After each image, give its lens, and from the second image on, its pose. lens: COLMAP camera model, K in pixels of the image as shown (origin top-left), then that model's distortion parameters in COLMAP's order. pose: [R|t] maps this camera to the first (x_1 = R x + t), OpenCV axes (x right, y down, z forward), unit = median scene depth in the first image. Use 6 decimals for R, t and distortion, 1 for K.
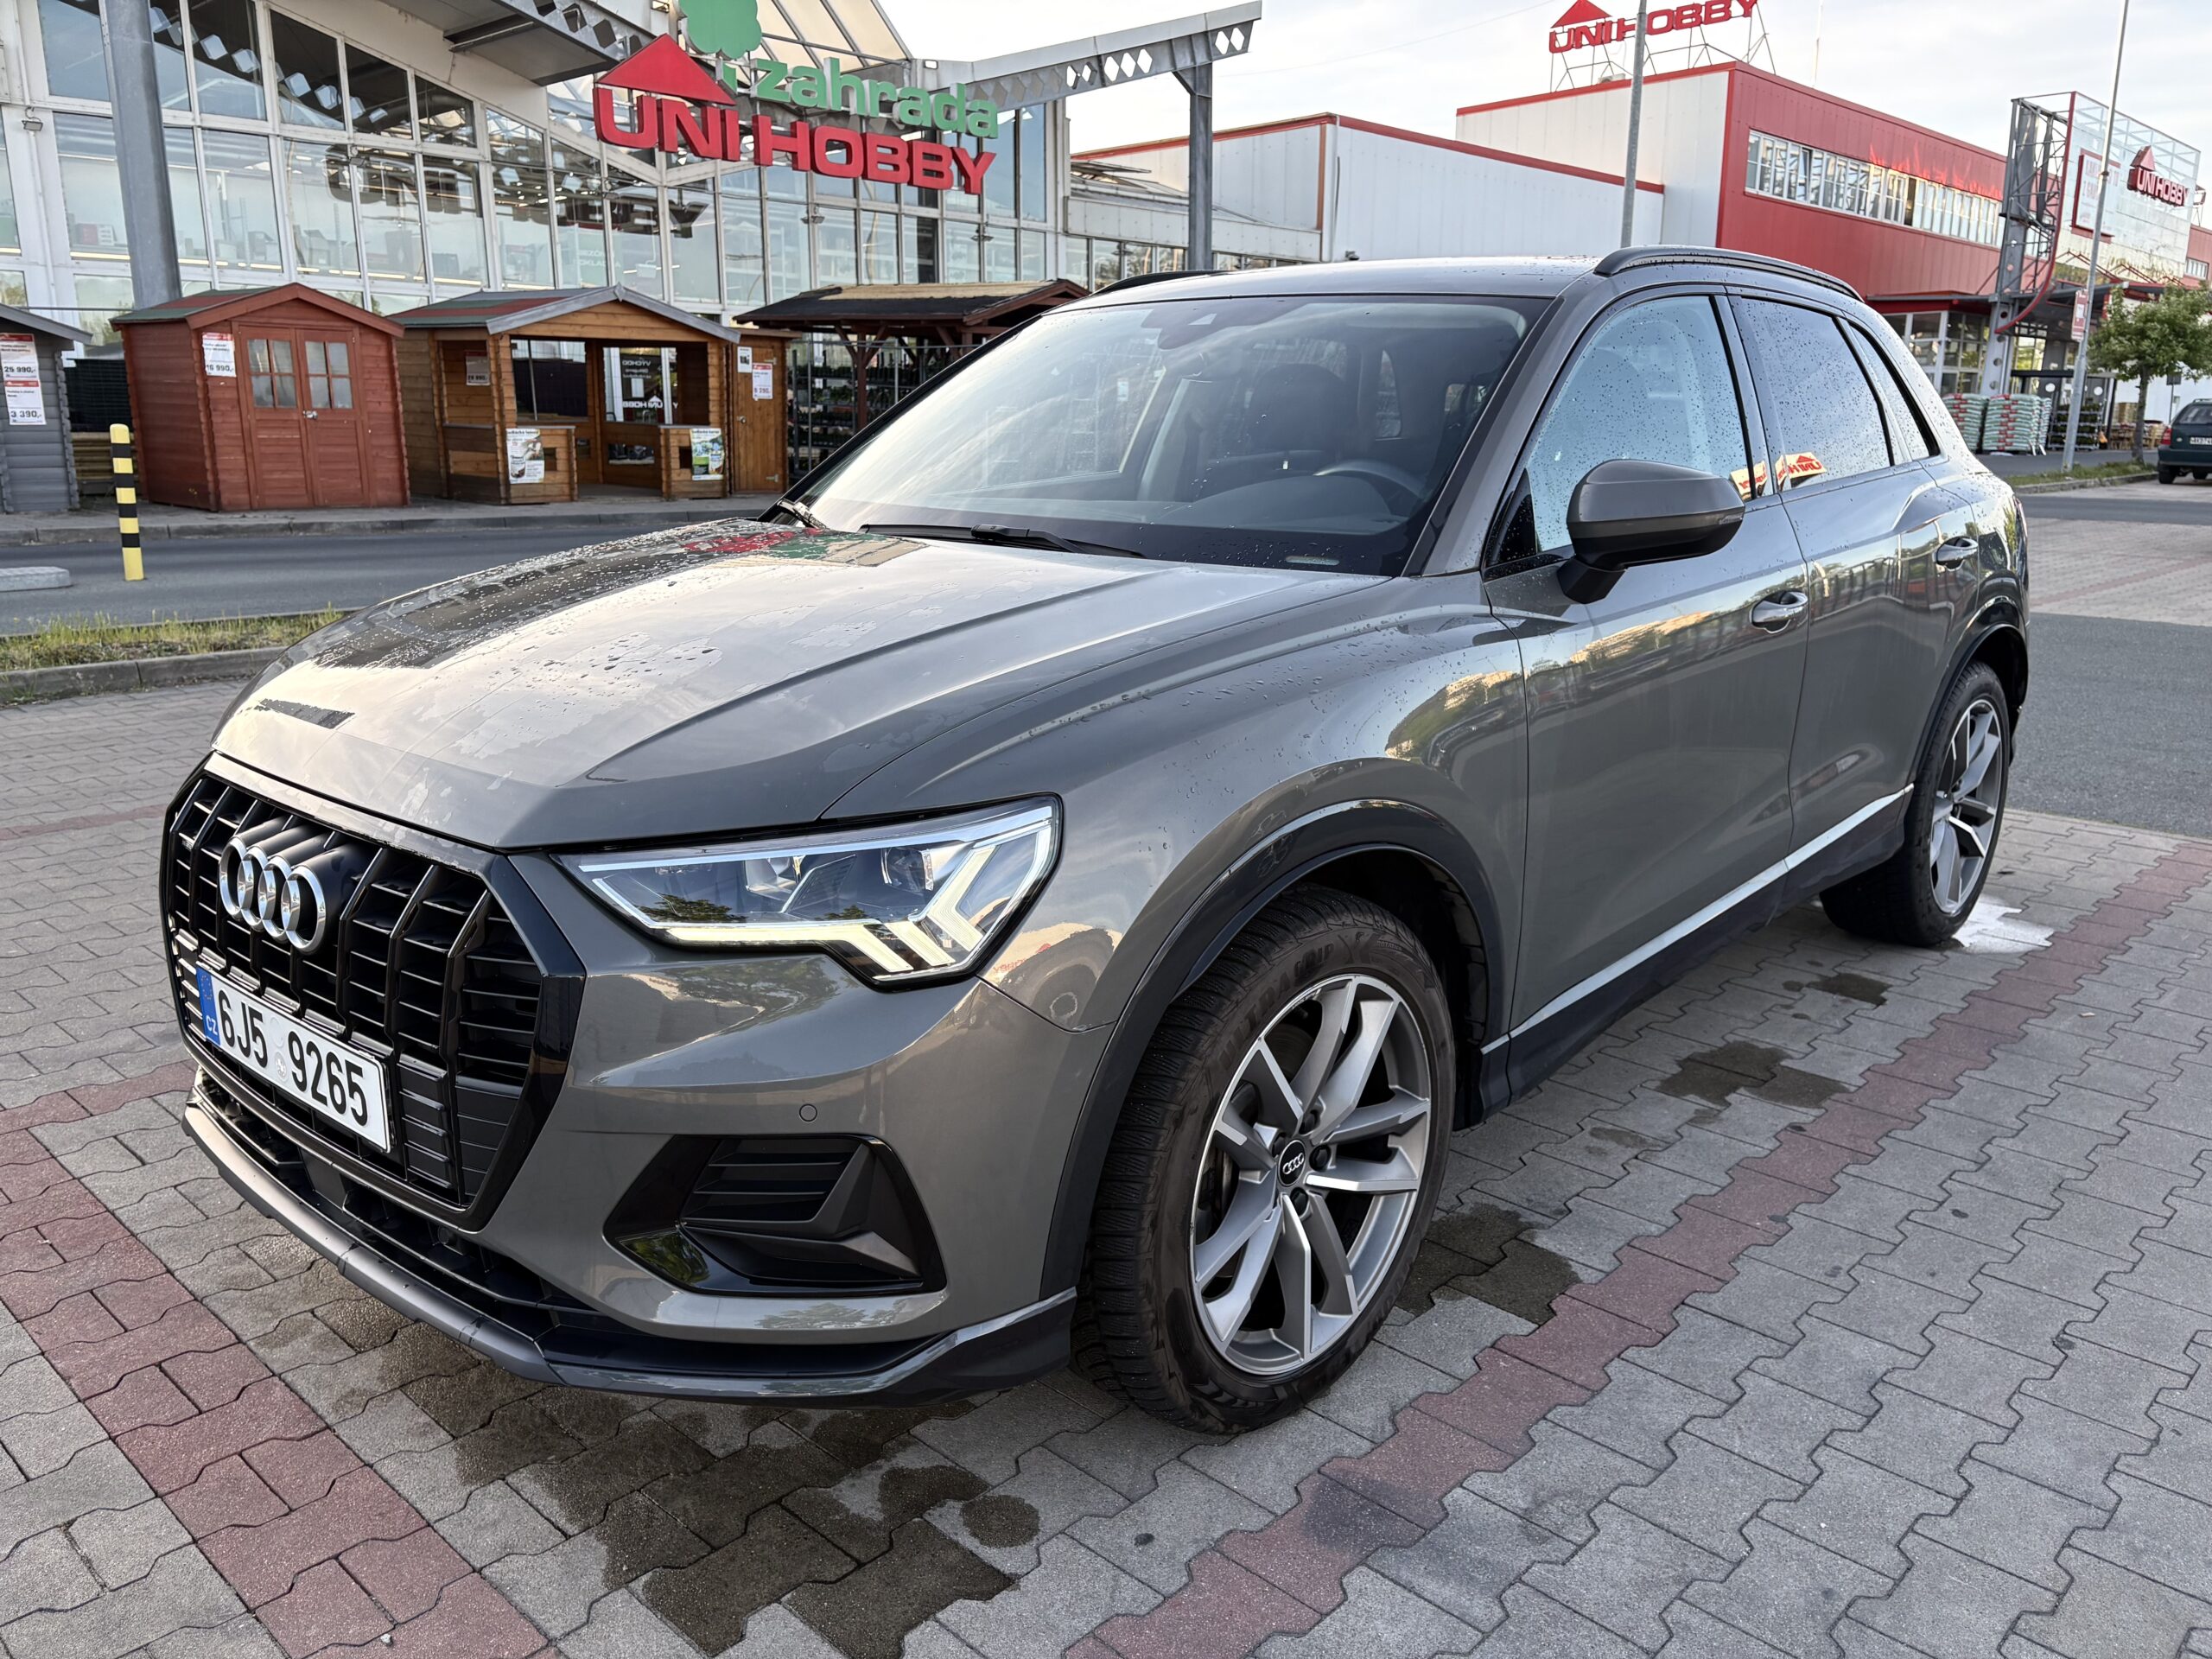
lens RADIAL K [[1654.7, 0, 1103.6], [0, 1654.7, 866.1], [0, 0, 1]] dist [0.076726, -0.087756]
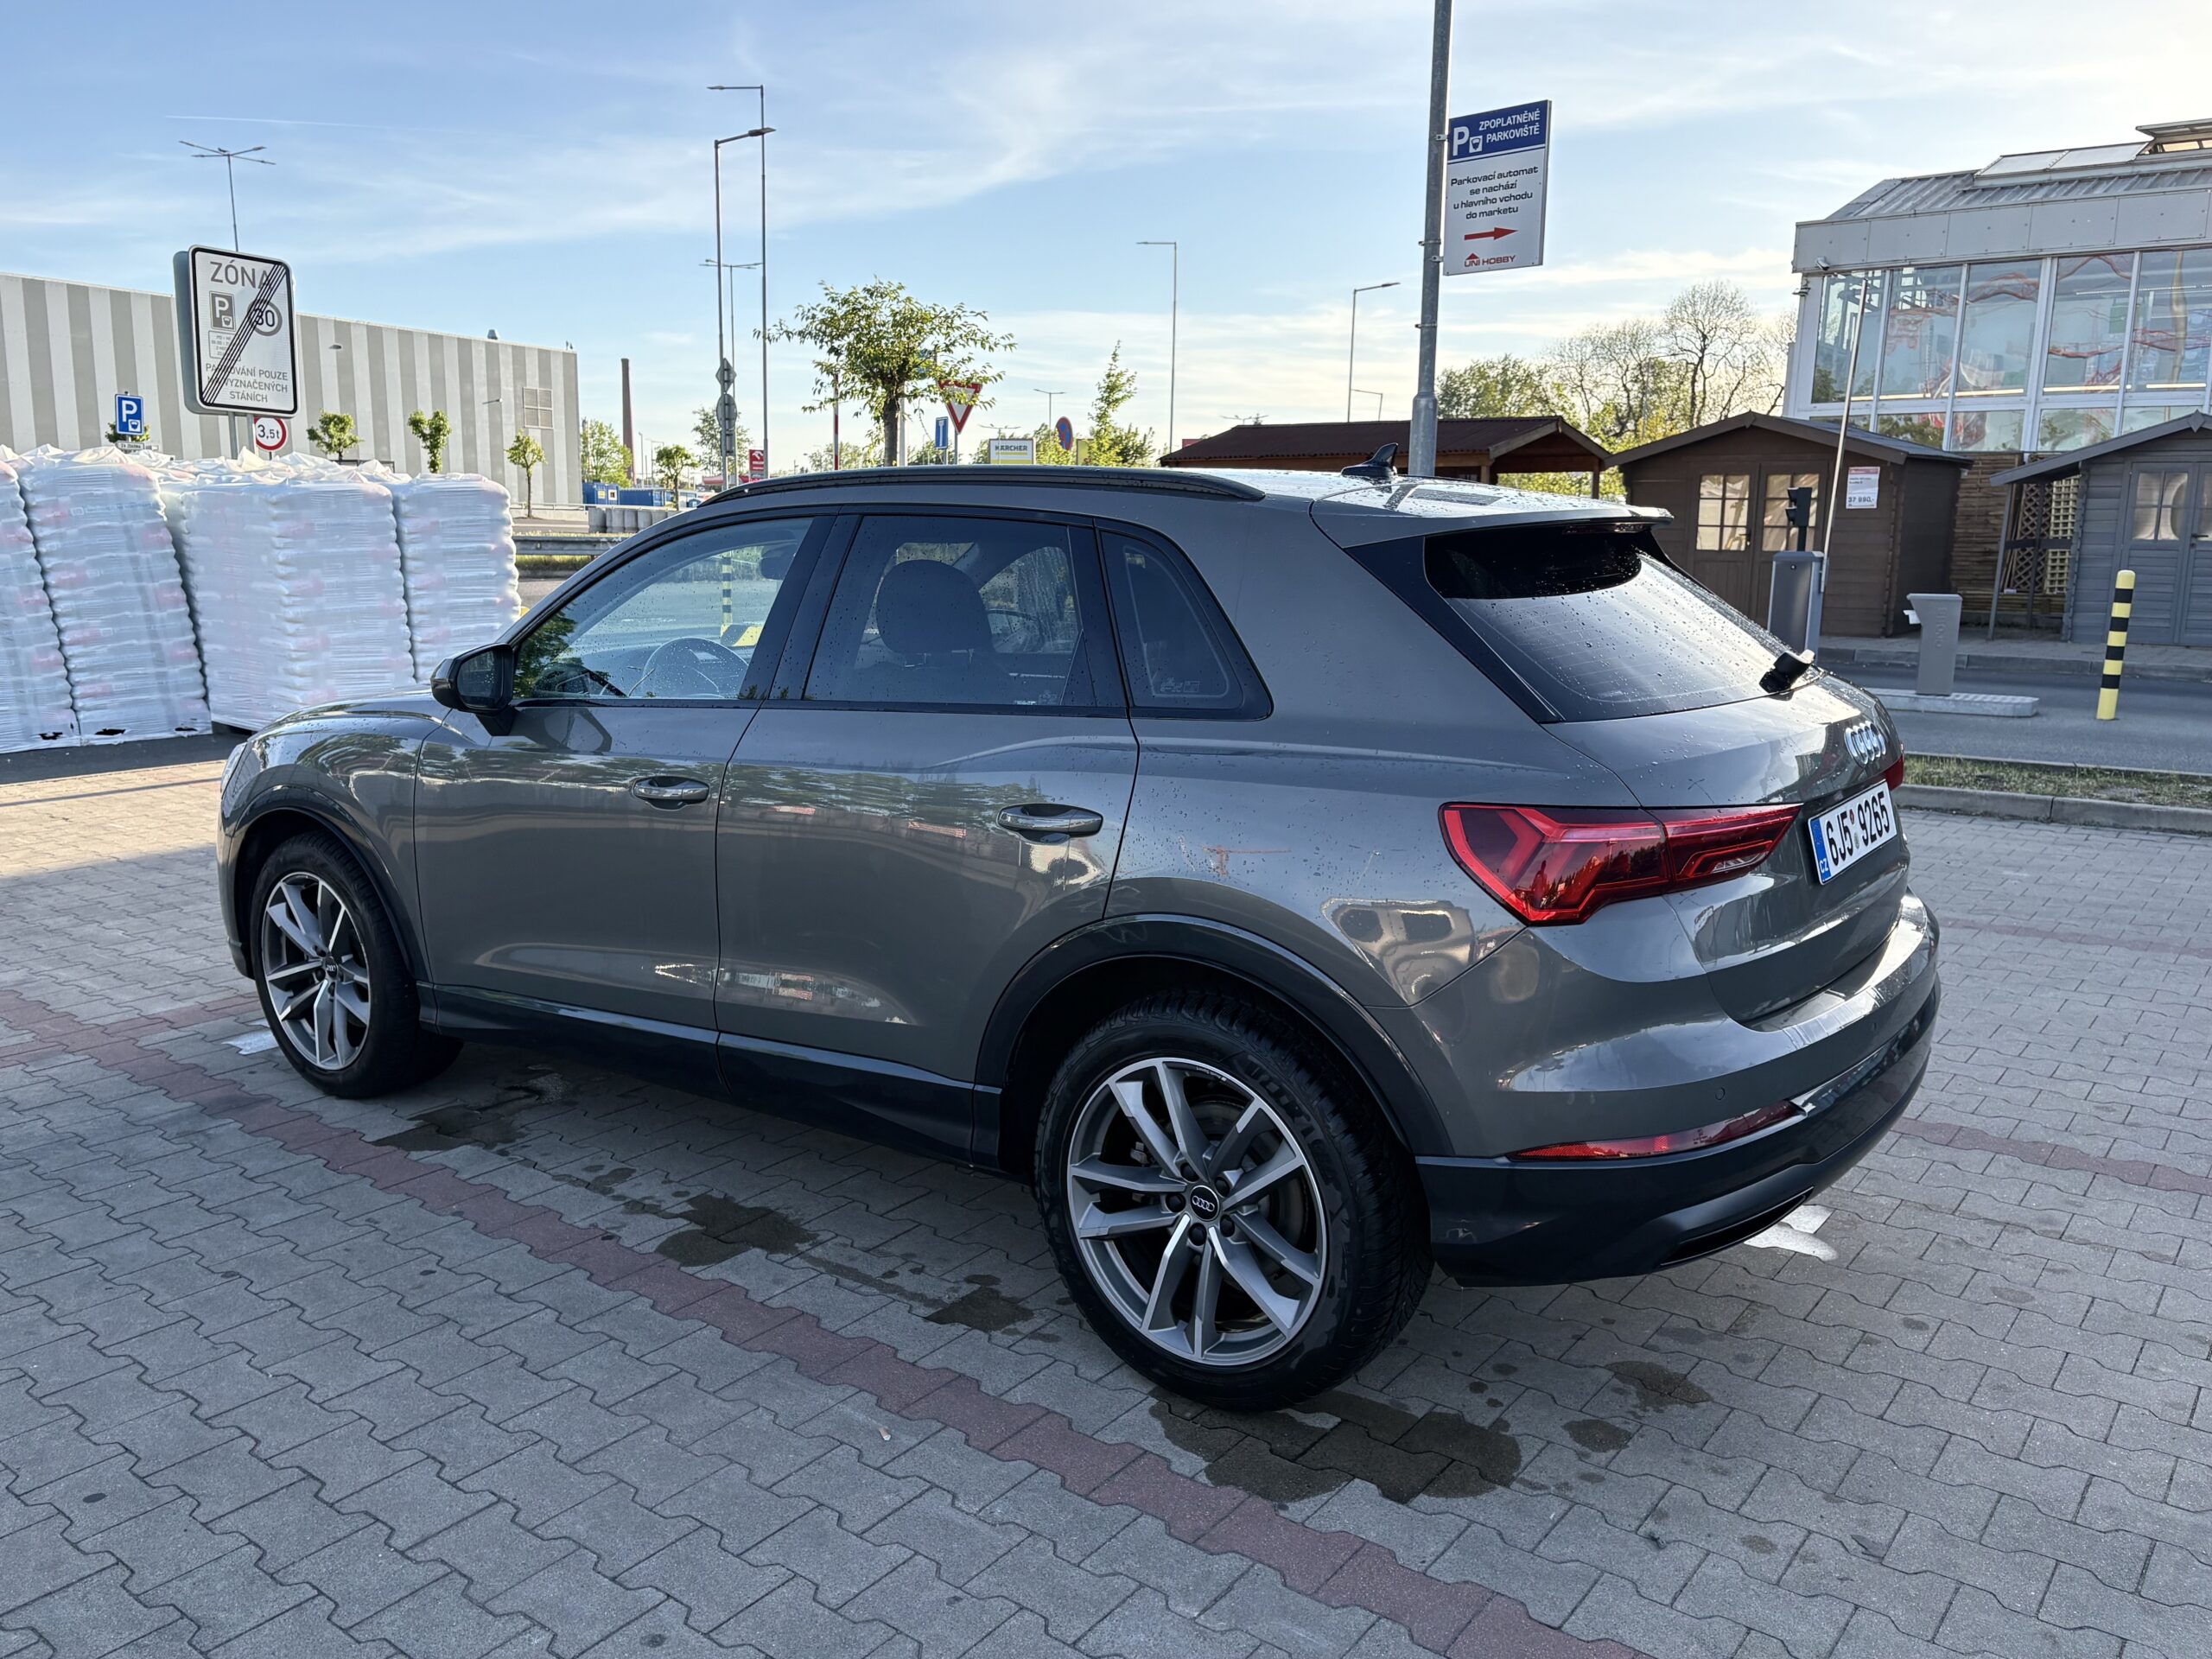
lens RADIAL K [[1710.8, 0, 1106.0], [0, 1710.8, 829.5], [0, 0, 1]] dist [0.035513, -0.002484]
pose [[0.104510, 0.176029, -0.978821, 1.451176], [-0.266830, 0.953089, 0.142912, -0.343109], [0.958060, 0.246243, 0.146577, 1.016778]]
